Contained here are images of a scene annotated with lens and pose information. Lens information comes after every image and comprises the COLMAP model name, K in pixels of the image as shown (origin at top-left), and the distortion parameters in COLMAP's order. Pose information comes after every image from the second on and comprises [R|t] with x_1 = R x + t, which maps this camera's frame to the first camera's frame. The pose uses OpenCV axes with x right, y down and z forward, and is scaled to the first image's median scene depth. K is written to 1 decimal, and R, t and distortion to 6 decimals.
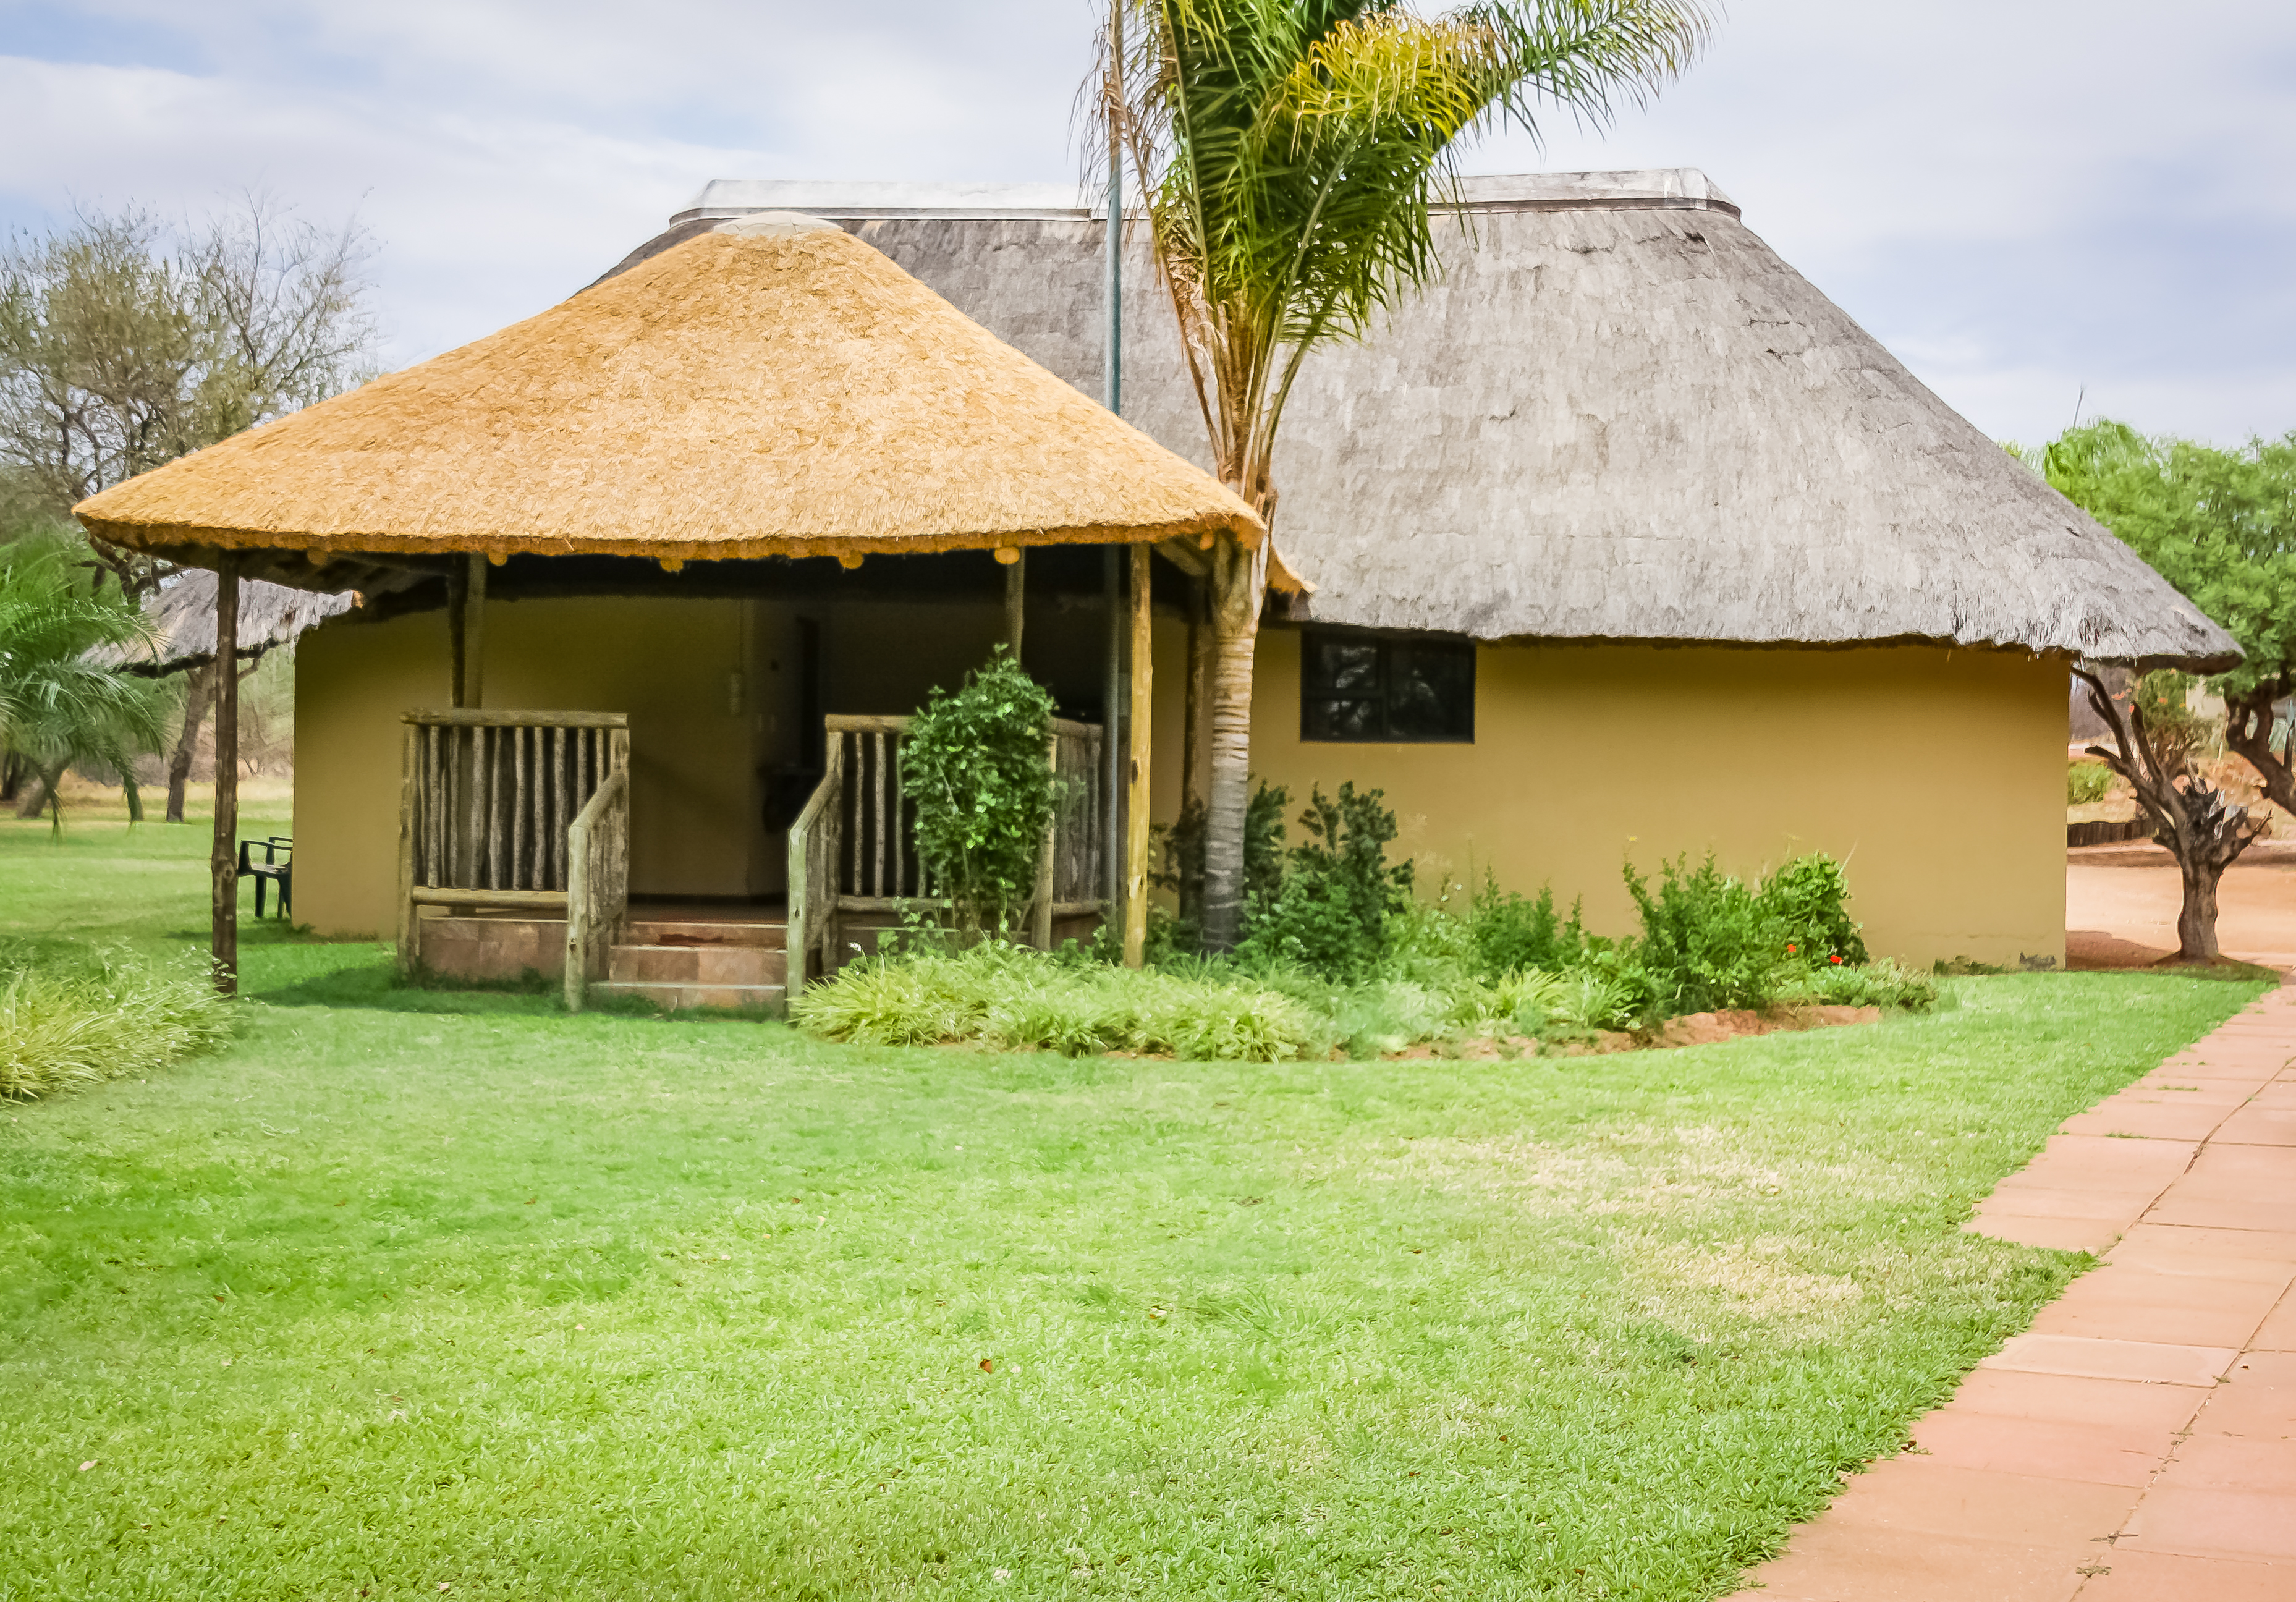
lens RADIAL K [[3268.3, 0, 1148.0], [0, 3268.3, 801.0], [0, 0, 1]] dist [-0.000306, 0.001823]
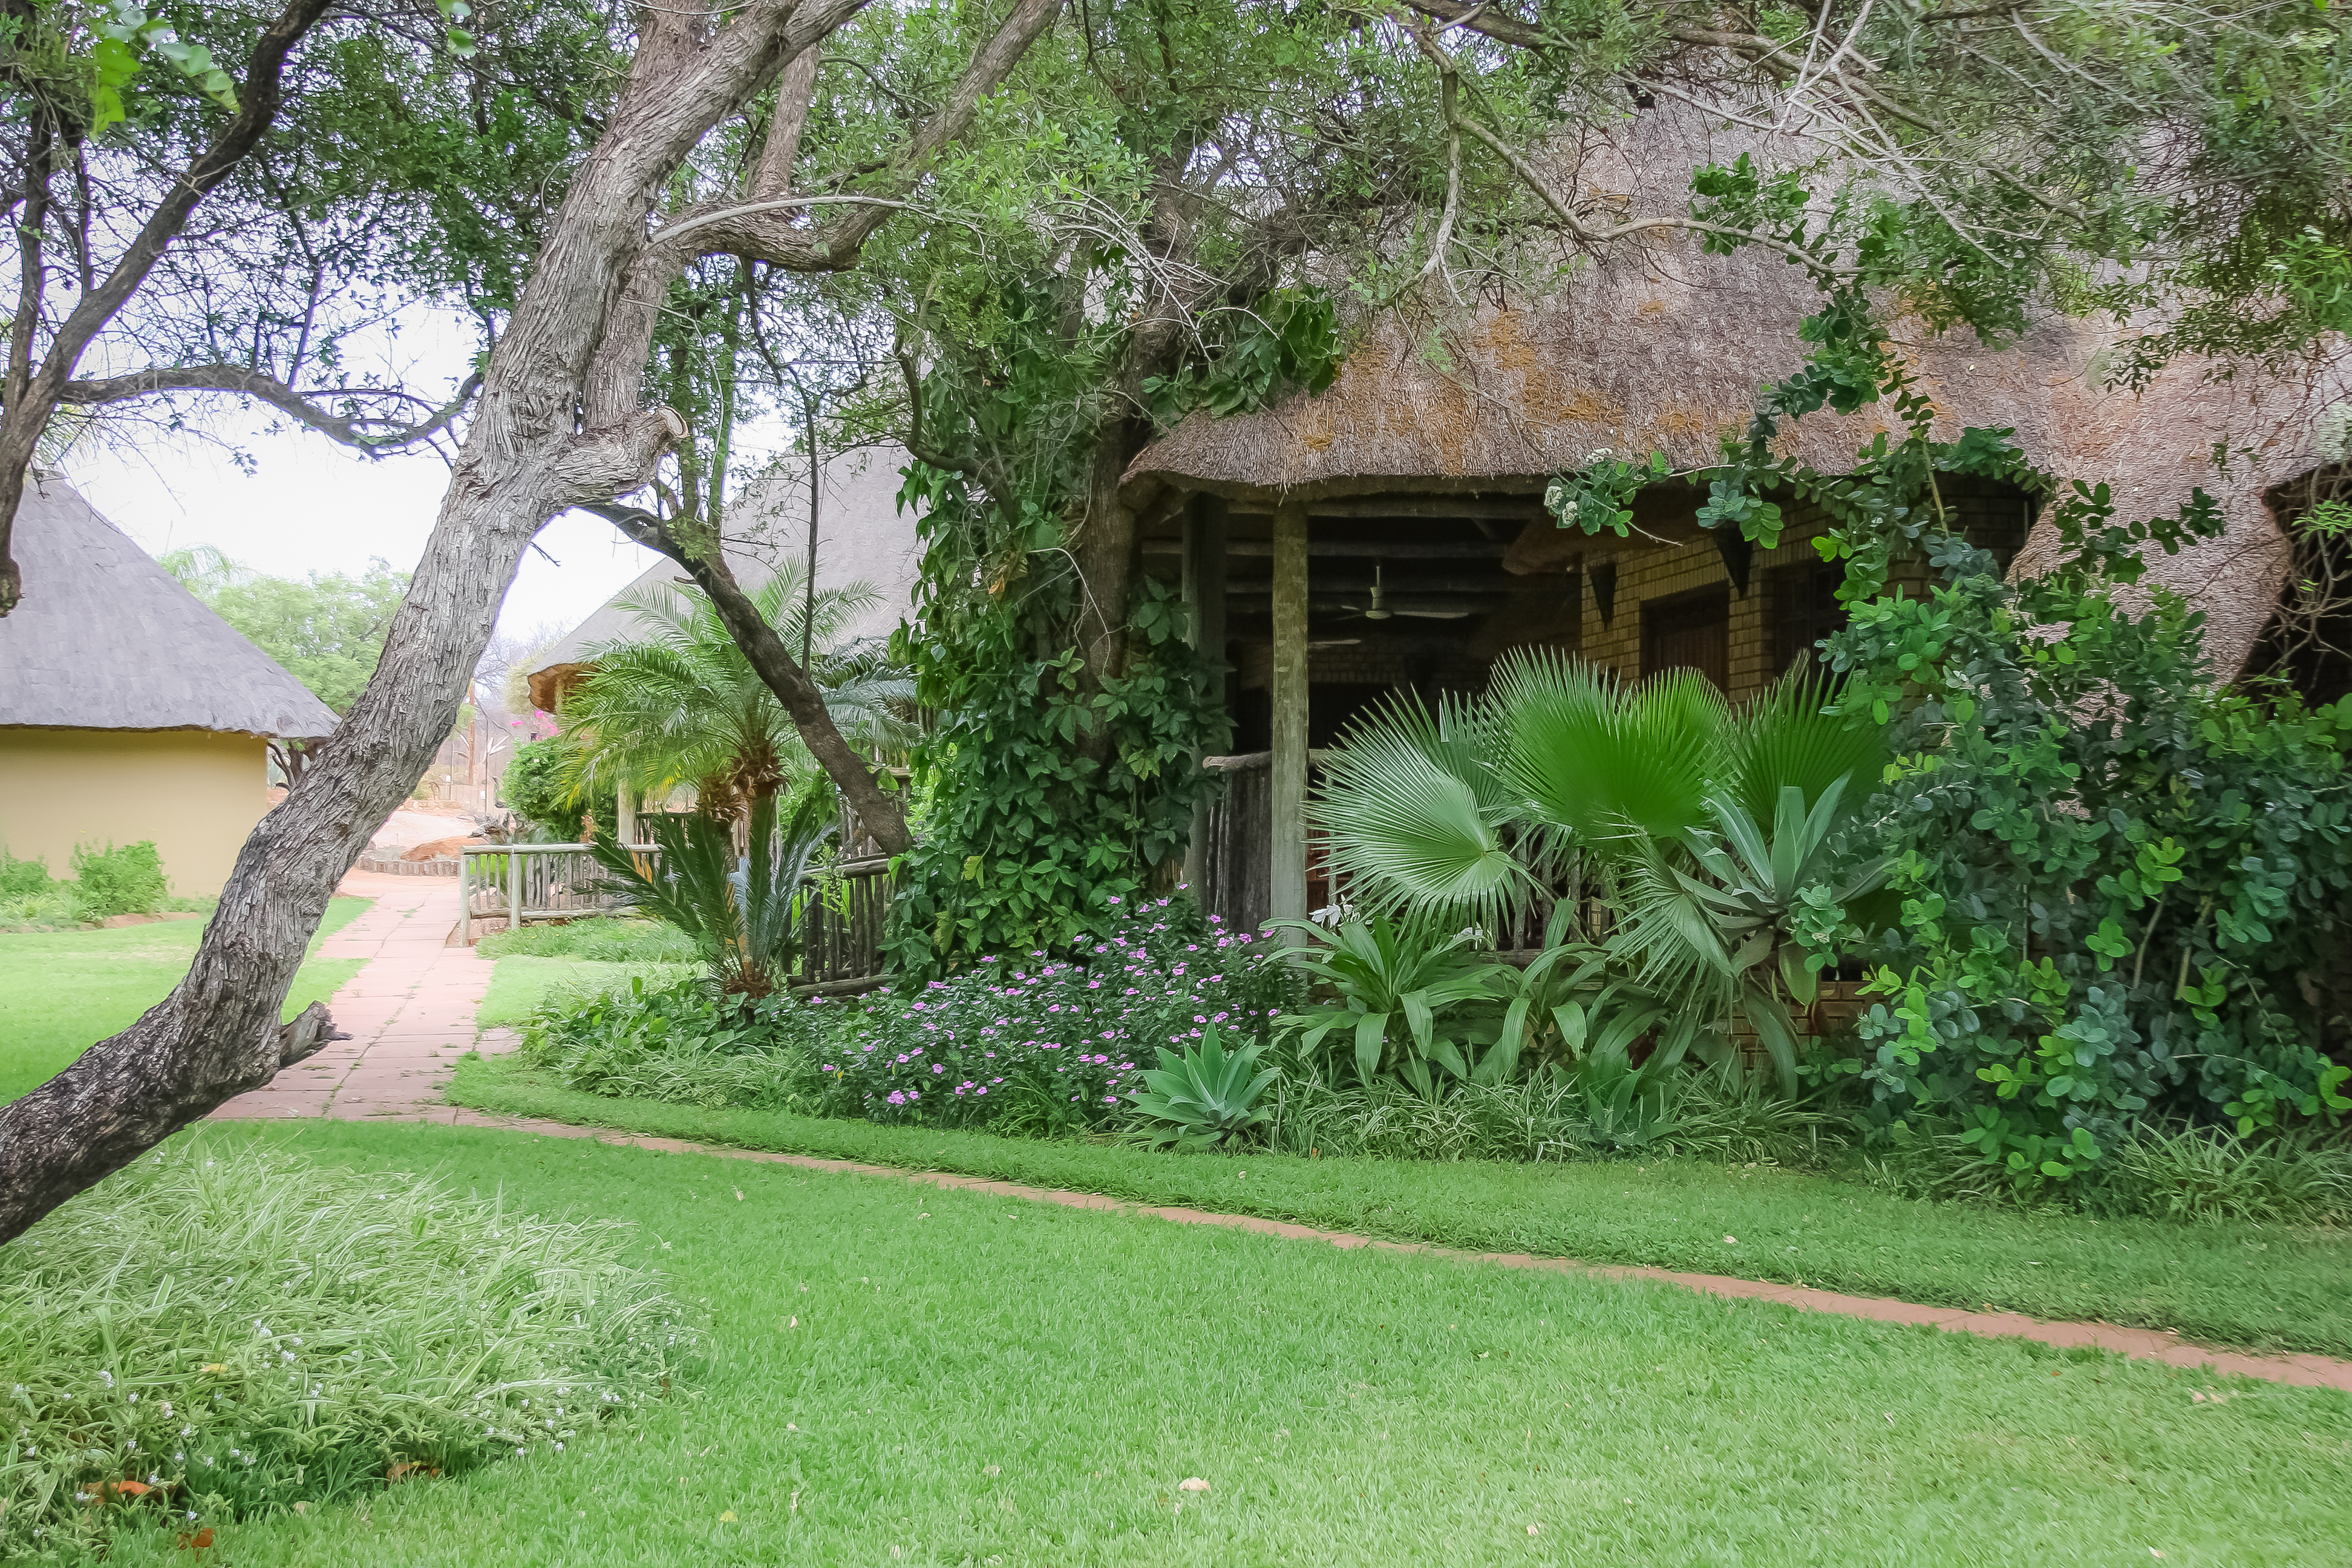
lens RADIAL K [[3130.5, 0, 1177.8], [0, 3130.5, 796.3], [0, 0, 1]] dist [-0.012274, 0.053696]
pose [[0.802814, -0.005784, 0.596202, -0.441502], [0.010489, 0.999935, -0.004424, 0.005494], [-0.596138, 0.009805, 0.802822, -0.909414]]
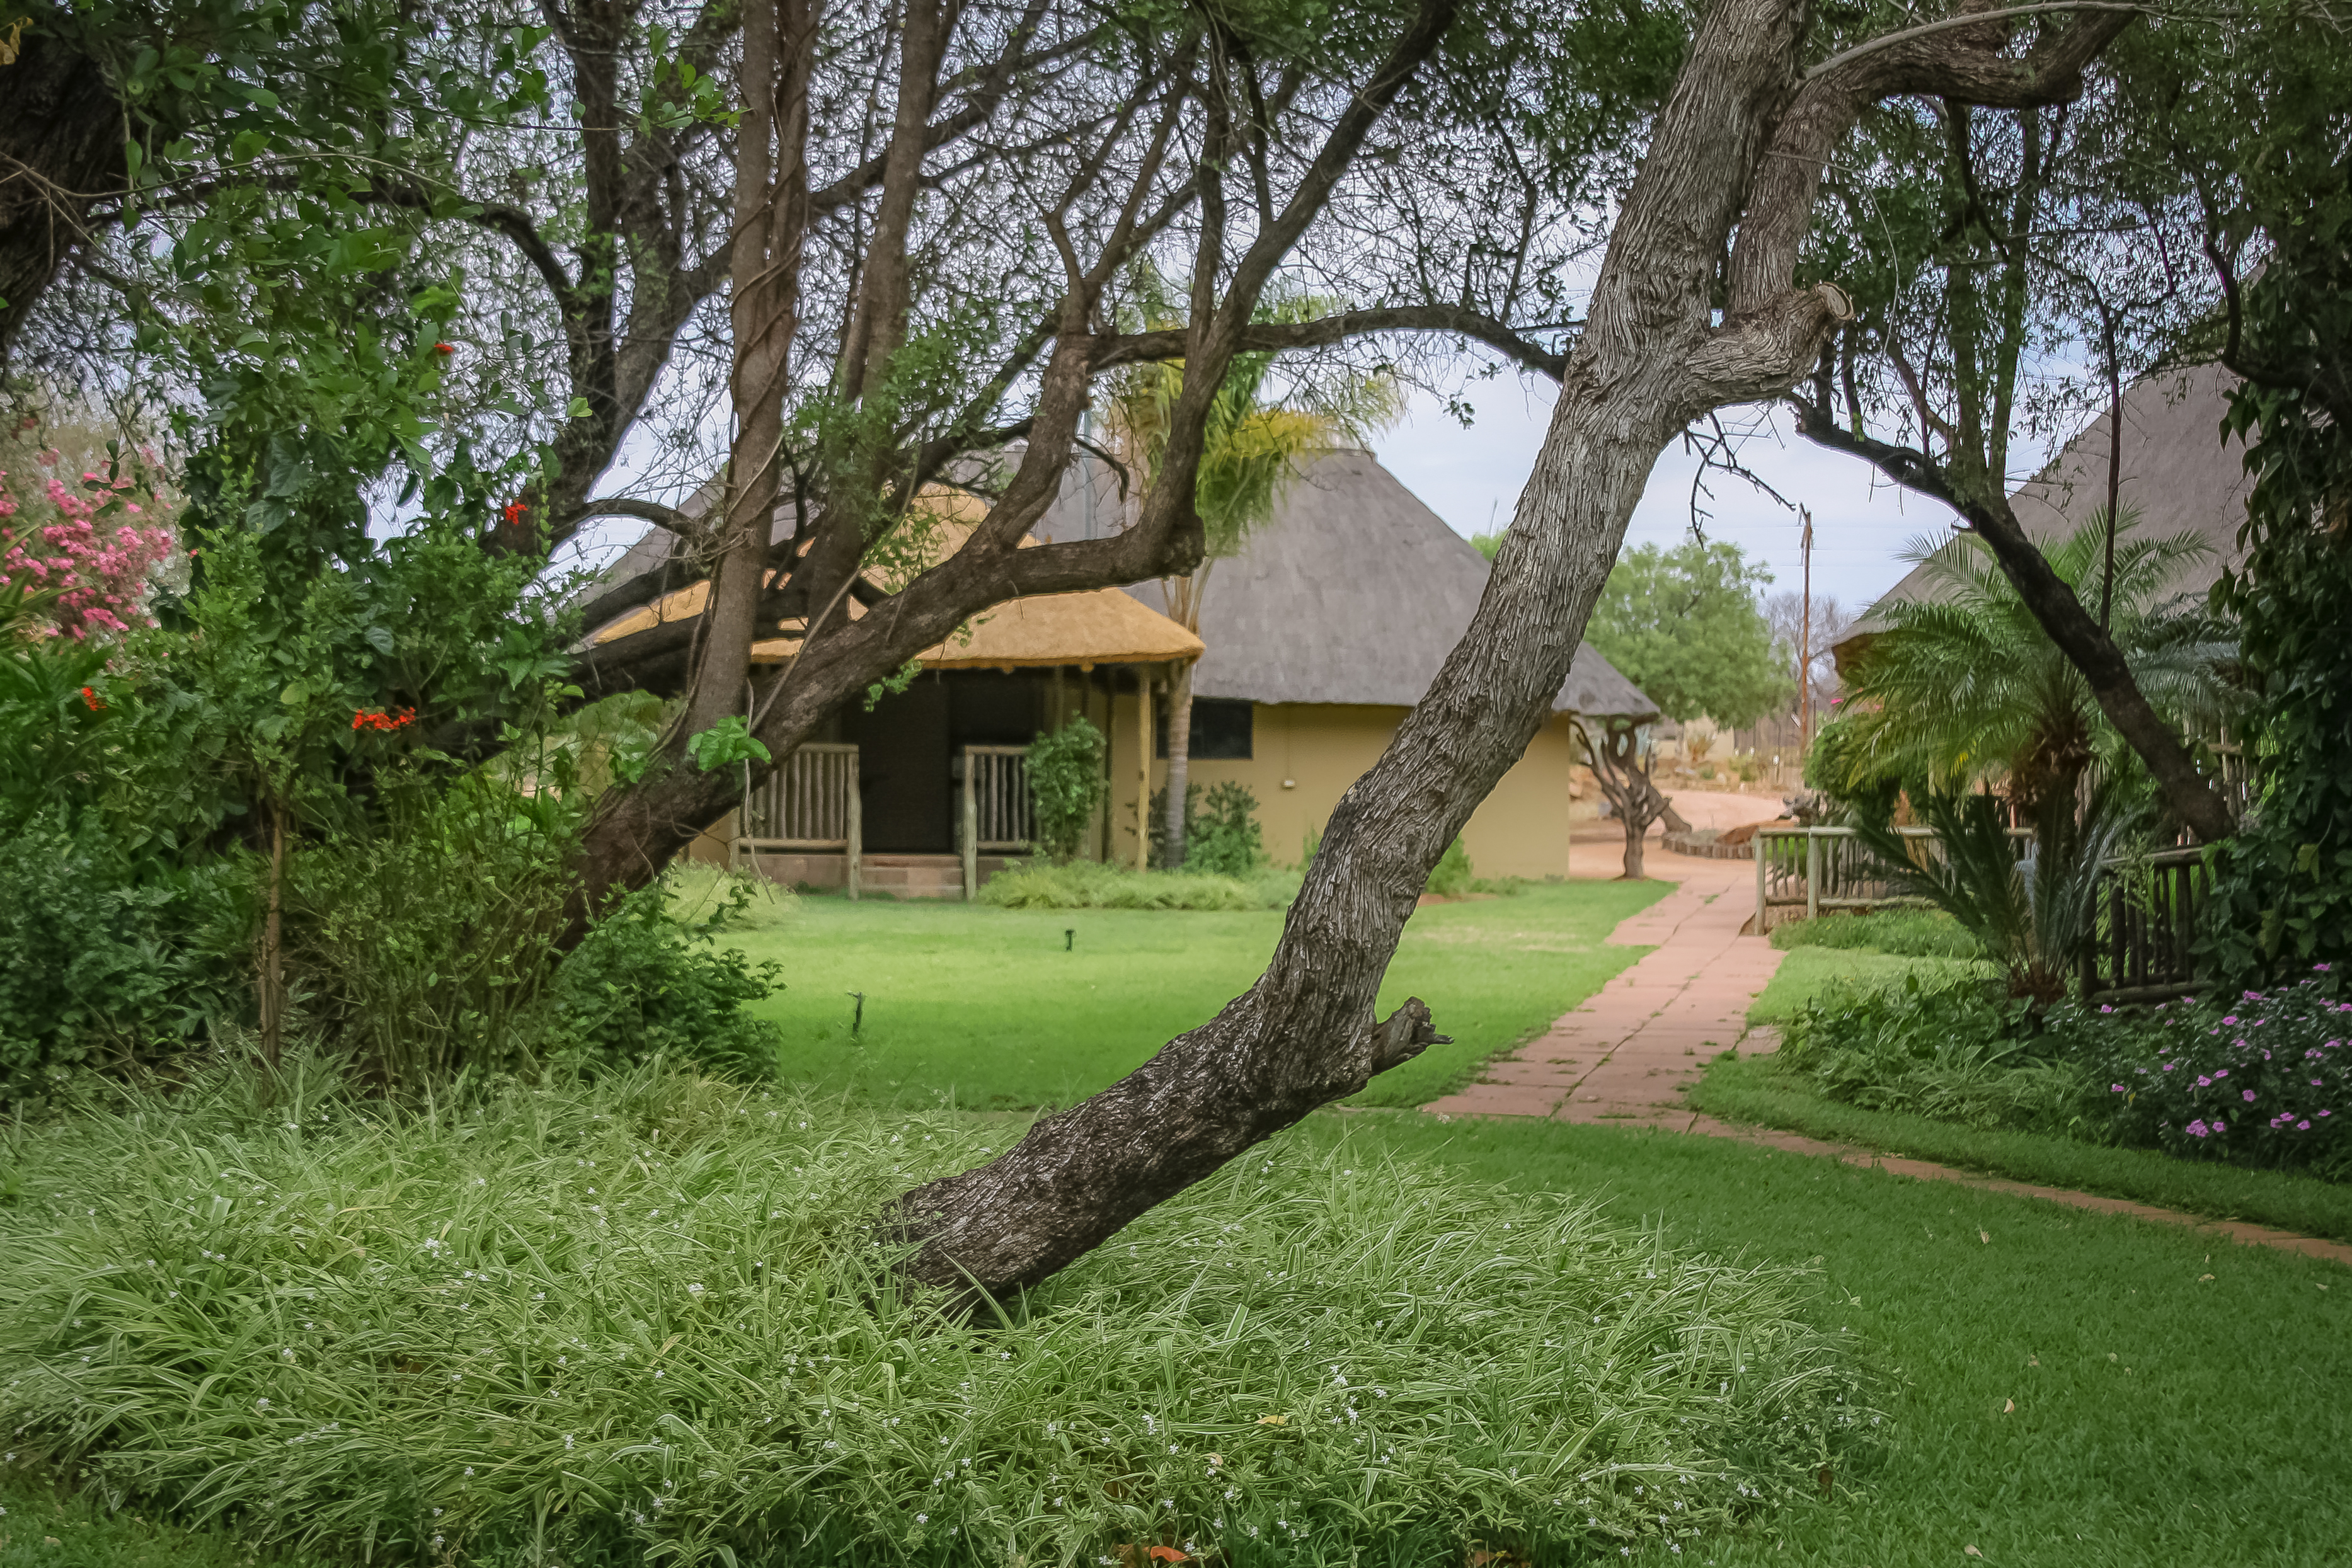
lens RADIAL K [[3130.3, 0, 1177.8], [0, 3130.3, 796.3], [0, 0, 1]] dist [-0.012274, 0.053696]
pose [[0.979909, -0.002280, 0.199433, -0.336653], [0.003045, 0.999989, -0.003532, 0.009744], [-0.199423, 0.004068, 0.979905, -0.806720]]
